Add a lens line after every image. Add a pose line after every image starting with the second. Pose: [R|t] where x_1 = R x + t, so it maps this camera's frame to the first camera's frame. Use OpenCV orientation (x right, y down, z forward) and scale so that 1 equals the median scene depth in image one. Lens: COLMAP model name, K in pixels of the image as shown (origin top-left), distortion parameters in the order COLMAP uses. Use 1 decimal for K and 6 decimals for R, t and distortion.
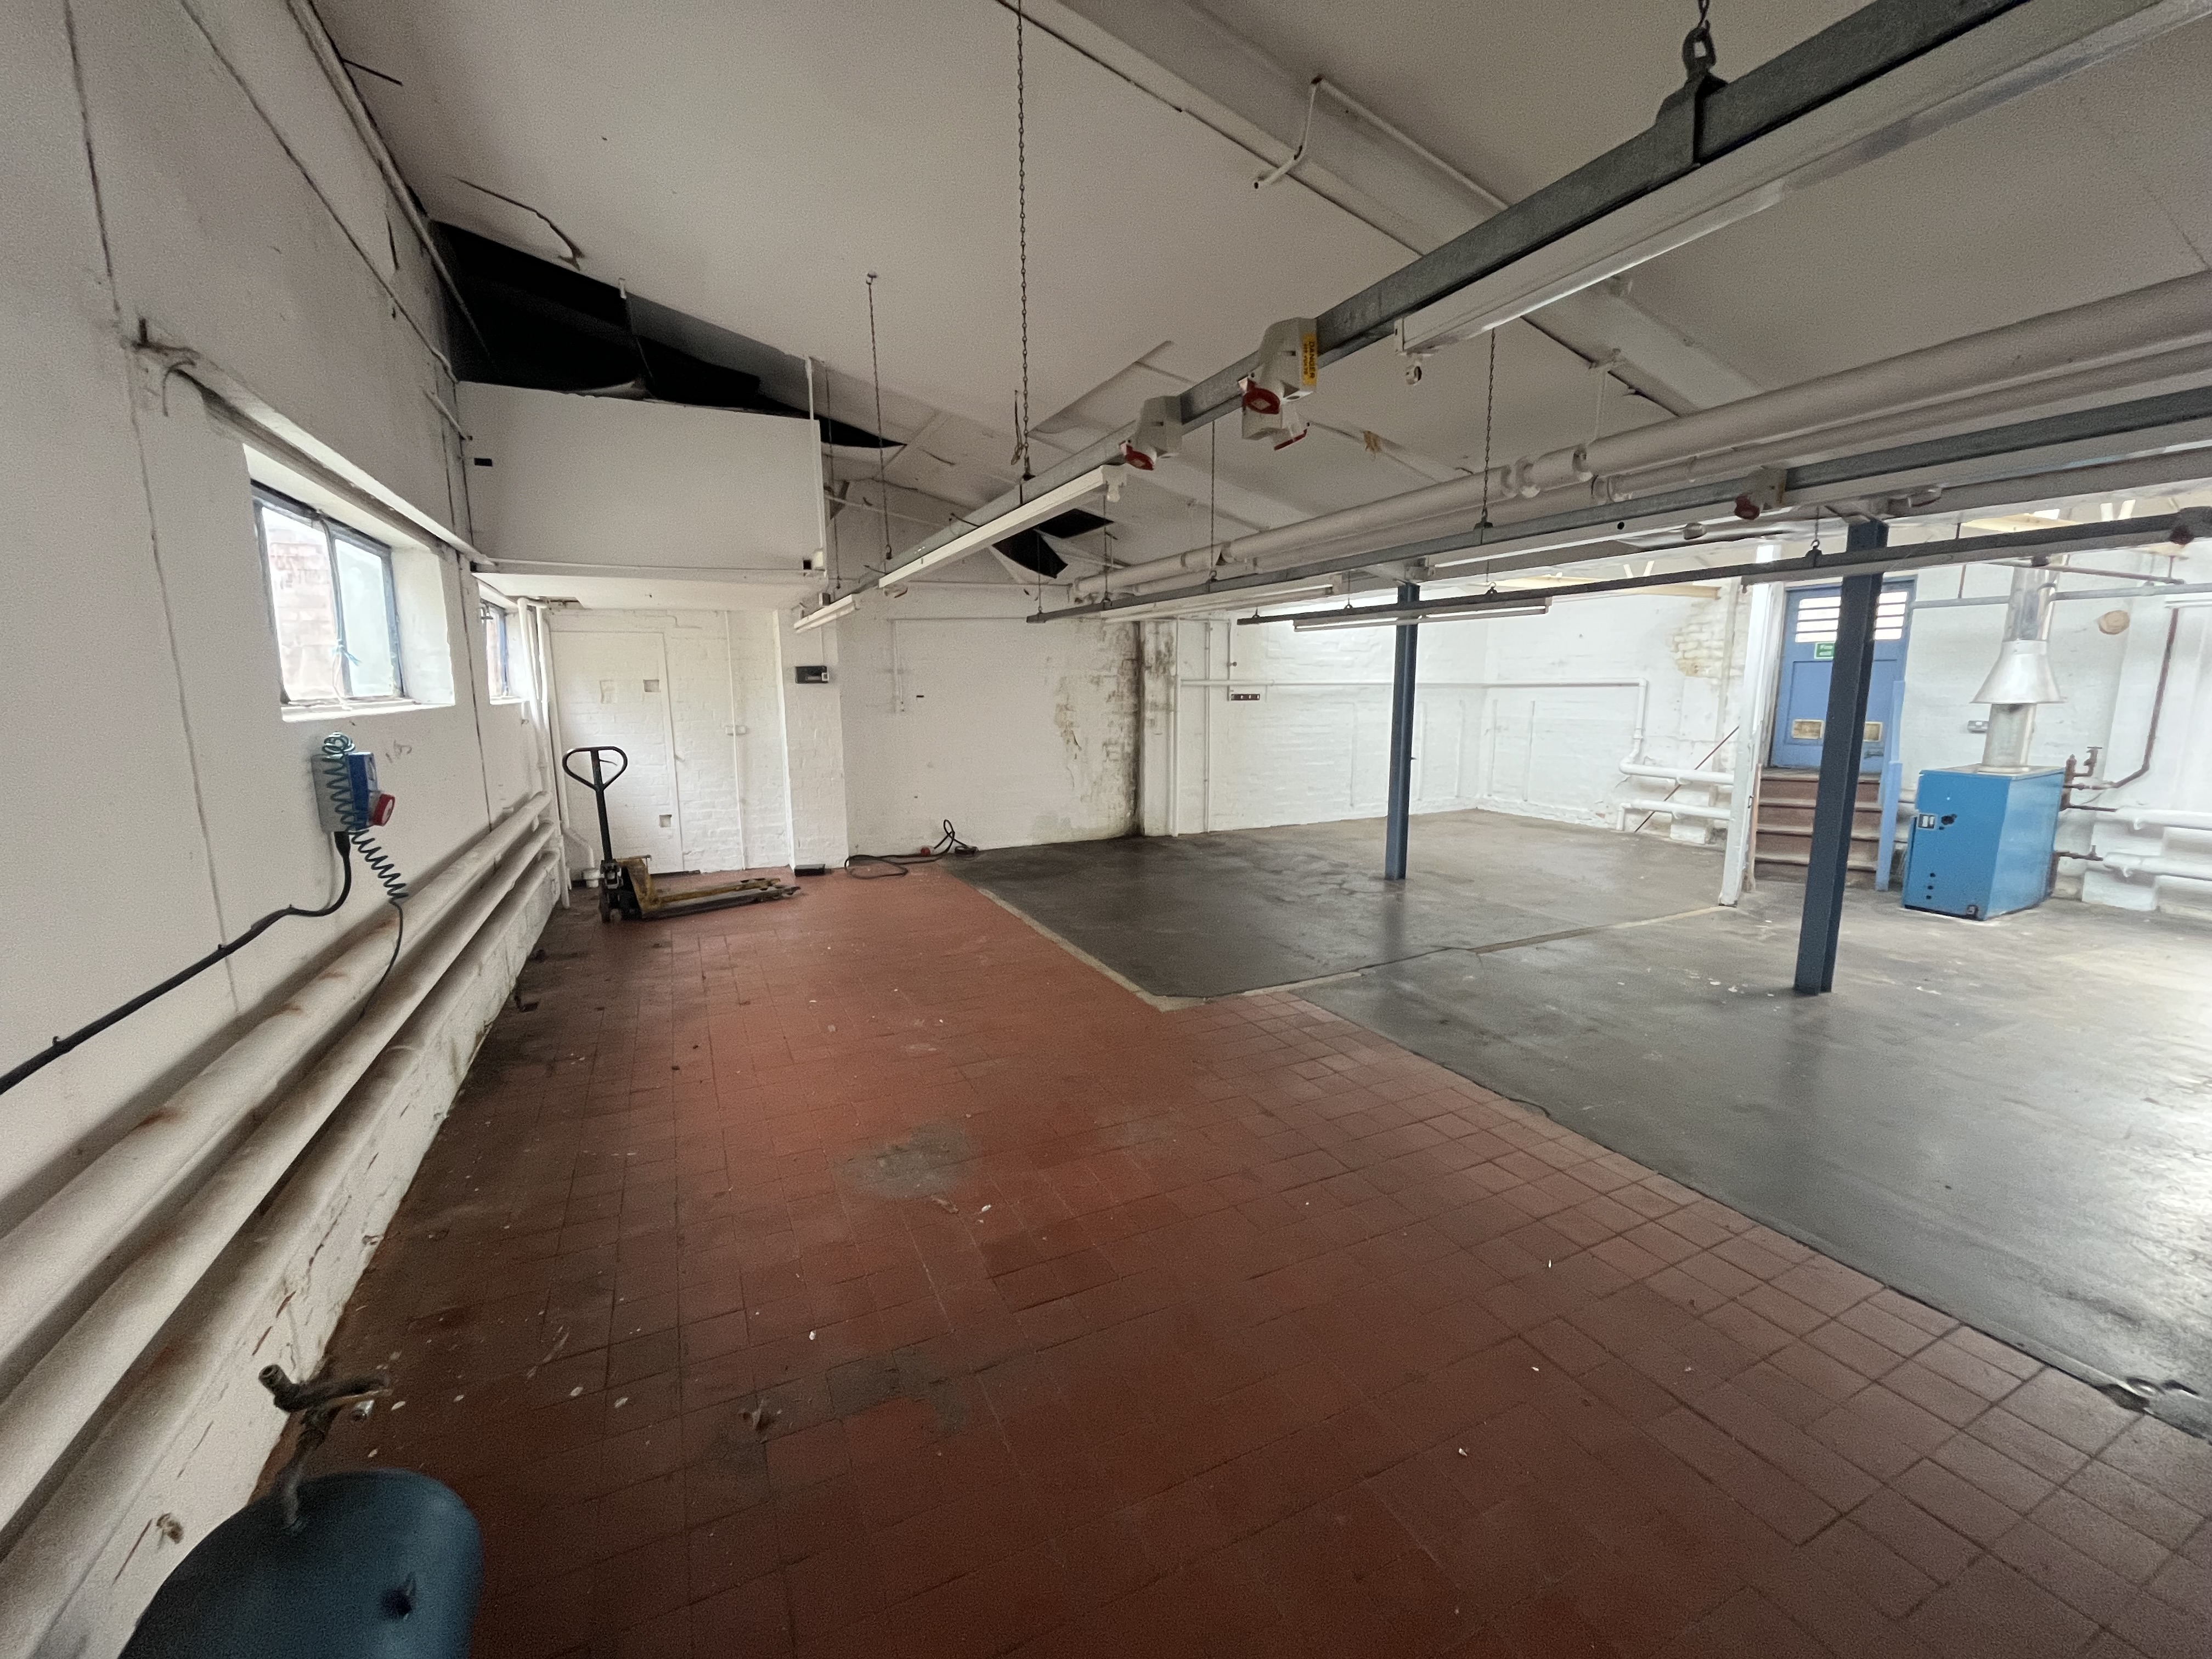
lens RADIAL K [[905.1, 0, 1102.6], [0, 905.1, 825.1], [0, 0, 1]] dist [-0.002176, -0.000210]
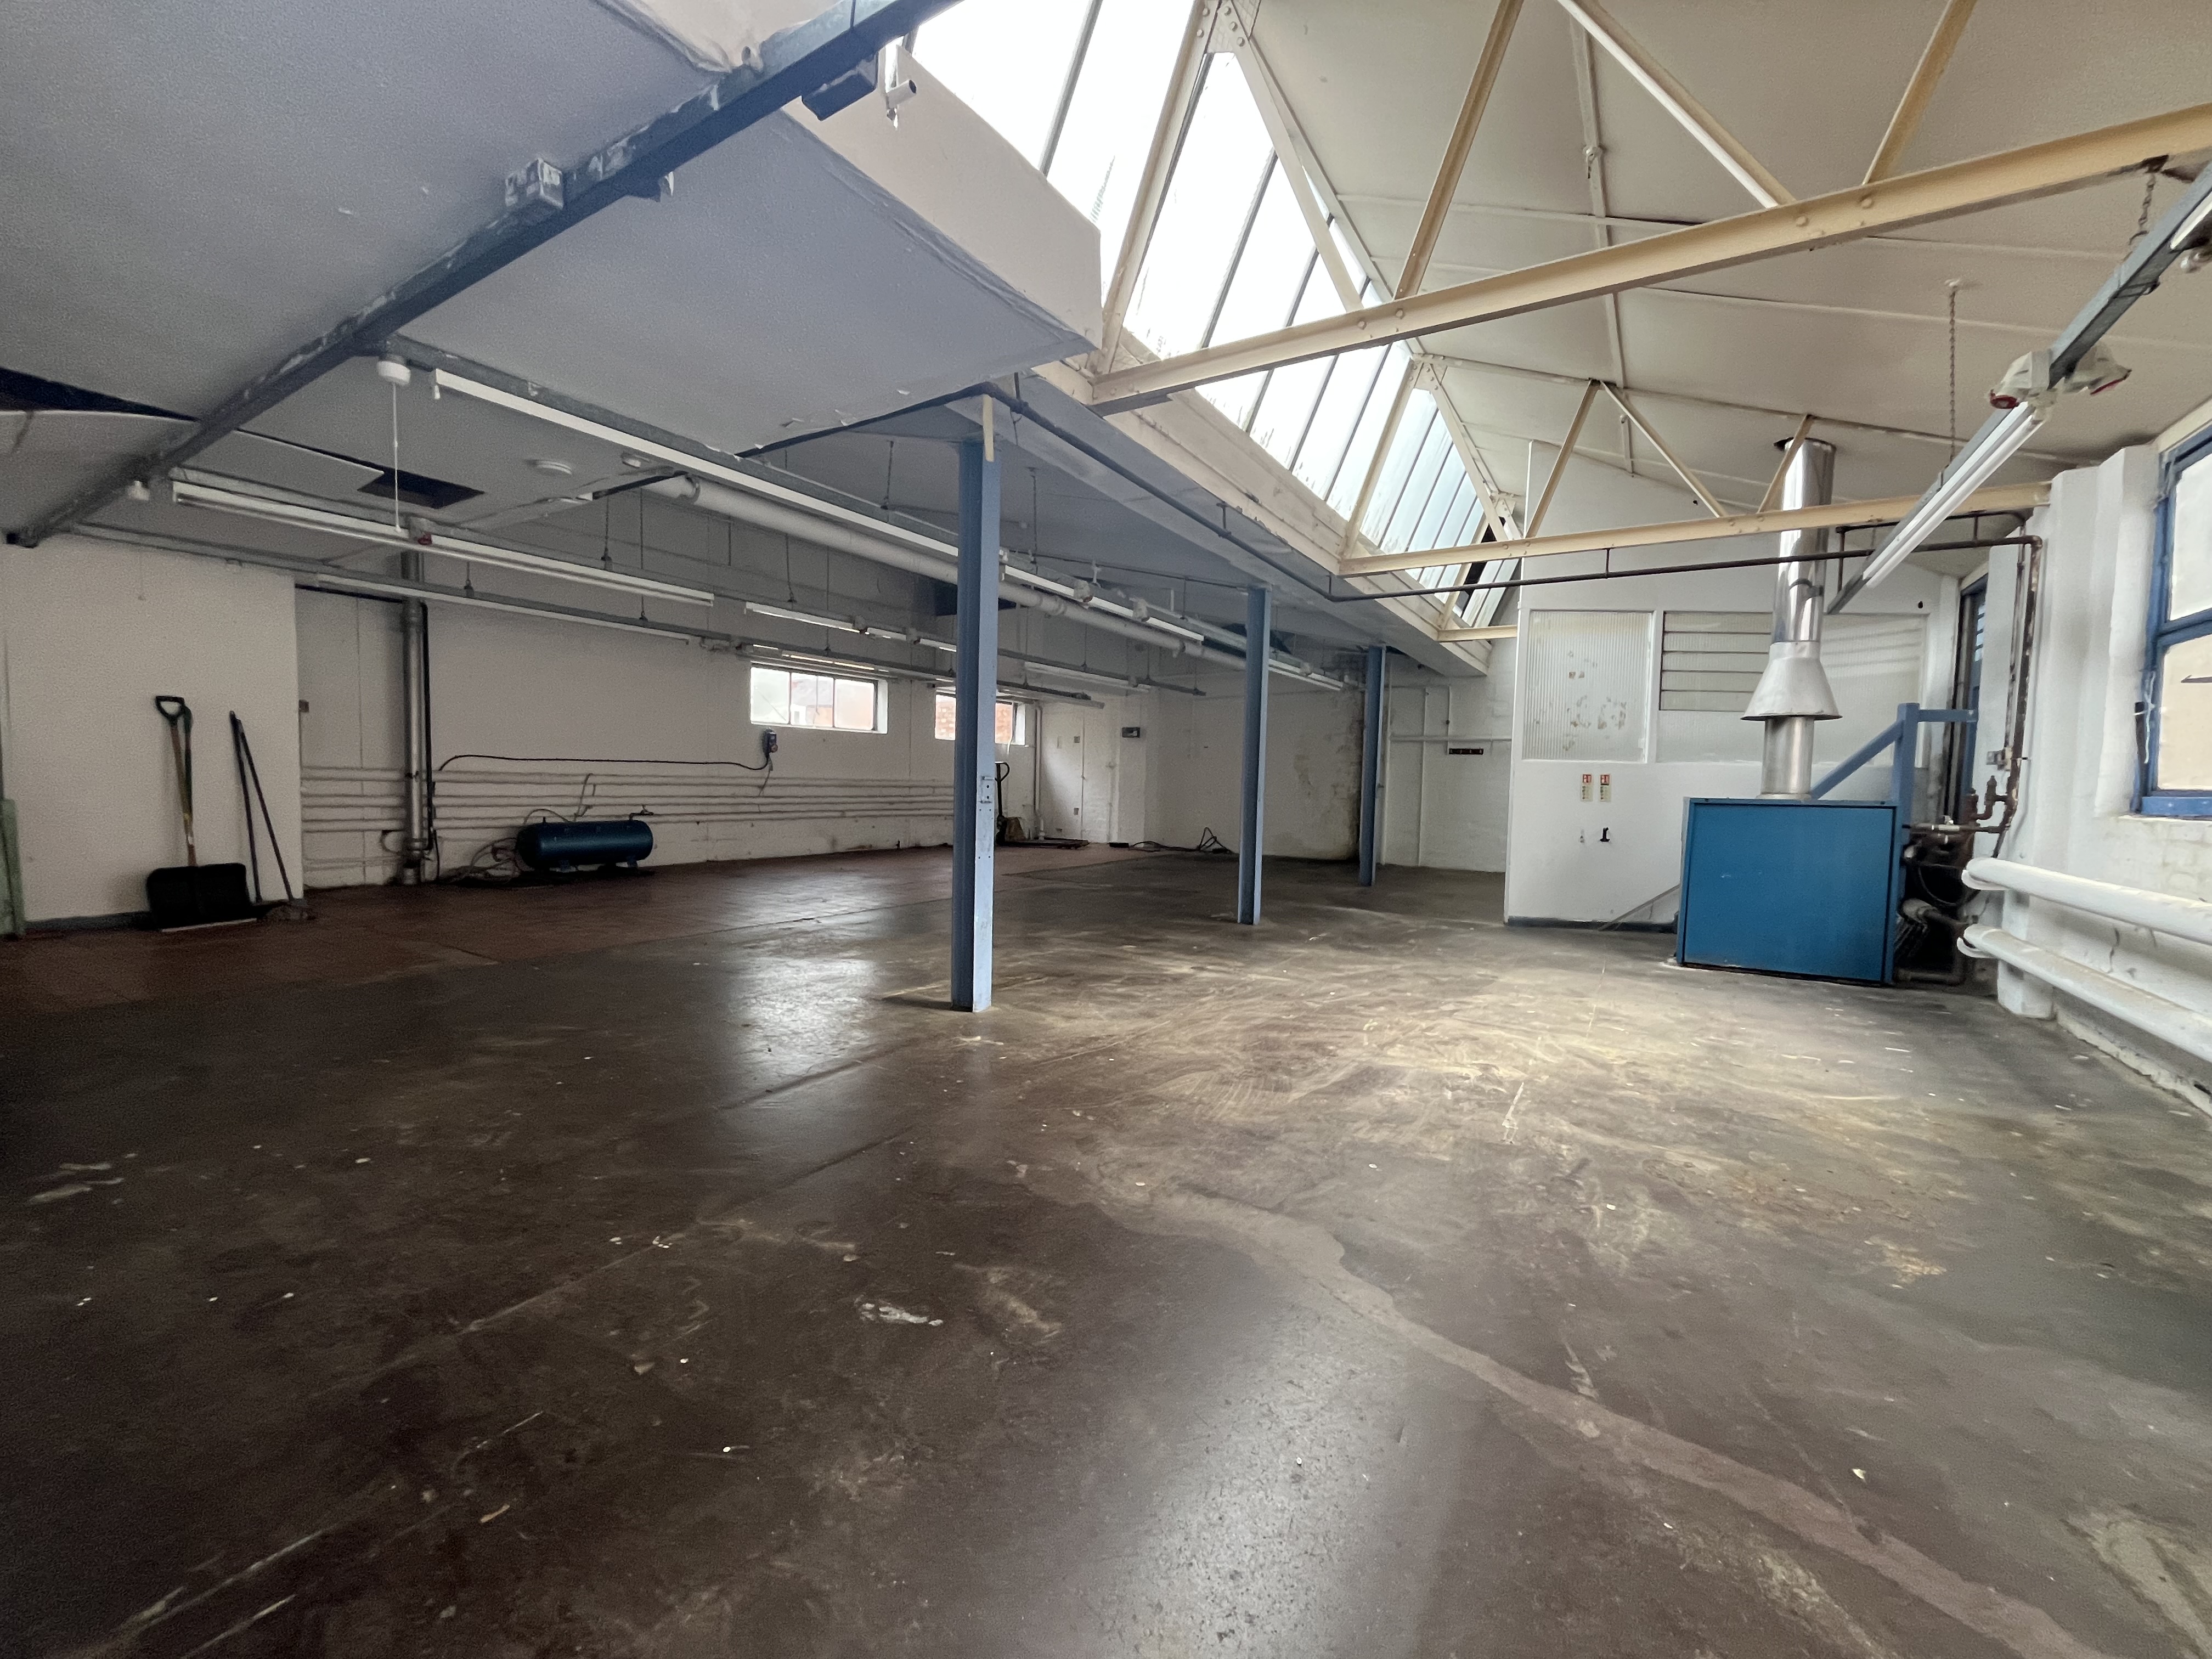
lens RADIAL K [[905.1, 0, 1101.1], [0, 905.1, 829.2], [0, 0, 1]] dist [-0.002176, -0.000210]
pose [[0.537743, 0.064512, -0.840637, 0.948083], [-0.157200, 0.987256, -0.024795, 0.058742], [0.828324, 0.145481, 0.541031, 0.029586]]
